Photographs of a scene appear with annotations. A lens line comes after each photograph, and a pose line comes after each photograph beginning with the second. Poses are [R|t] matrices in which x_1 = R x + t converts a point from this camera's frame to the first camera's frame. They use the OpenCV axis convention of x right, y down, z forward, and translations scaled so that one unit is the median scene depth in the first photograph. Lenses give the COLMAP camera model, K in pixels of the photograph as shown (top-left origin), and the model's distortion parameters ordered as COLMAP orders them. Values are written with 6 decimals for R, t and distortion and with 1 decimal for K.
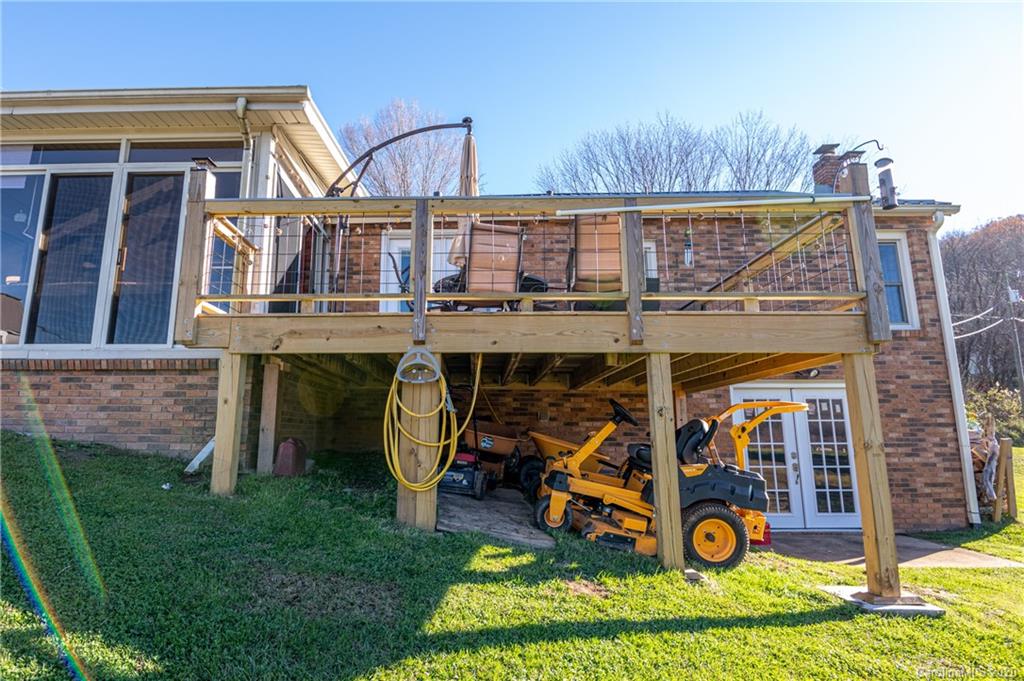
lens RADIAL K [[554.3, 0, 472.4], [0, 554.3, 337.0], [0, 0, 1]] dist [0.013427, -0.019640]
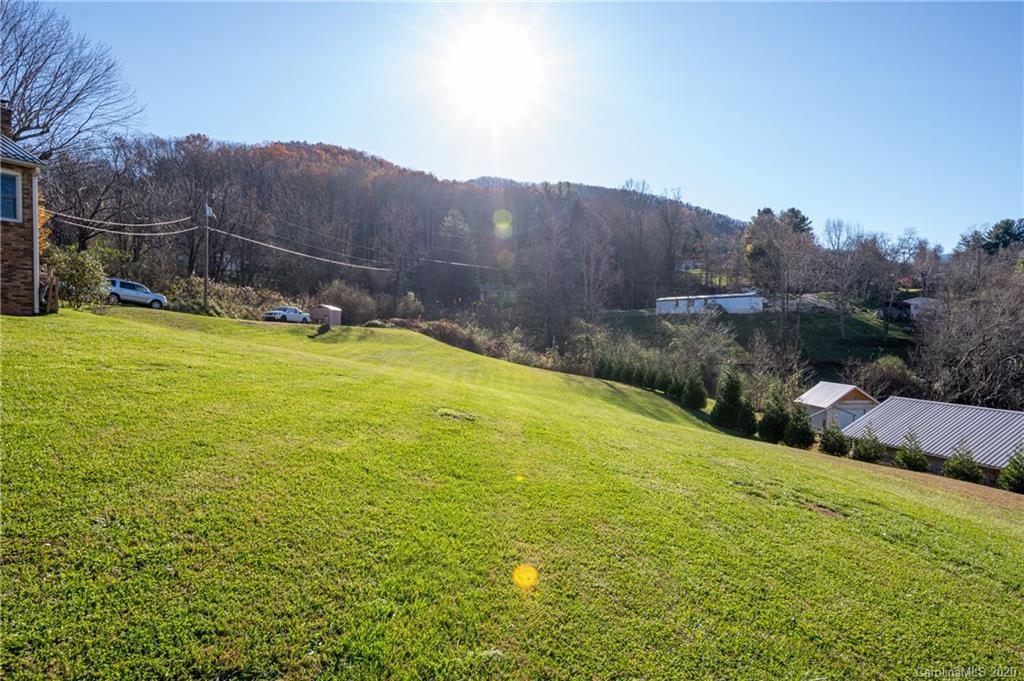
lens RADIAL K [[602.5, 0, 512.0], [0, 602.5, 340.5], [0, 0, 1]] dist [-0.004335, -0.004090]
pose [[0.420889, -0.019036, 0.906913, -0.459907], [-0.162169, 0.982094, 0.095875, -0.094750], [-0.892499, -0.187426, 0.410265, -1.645116]]
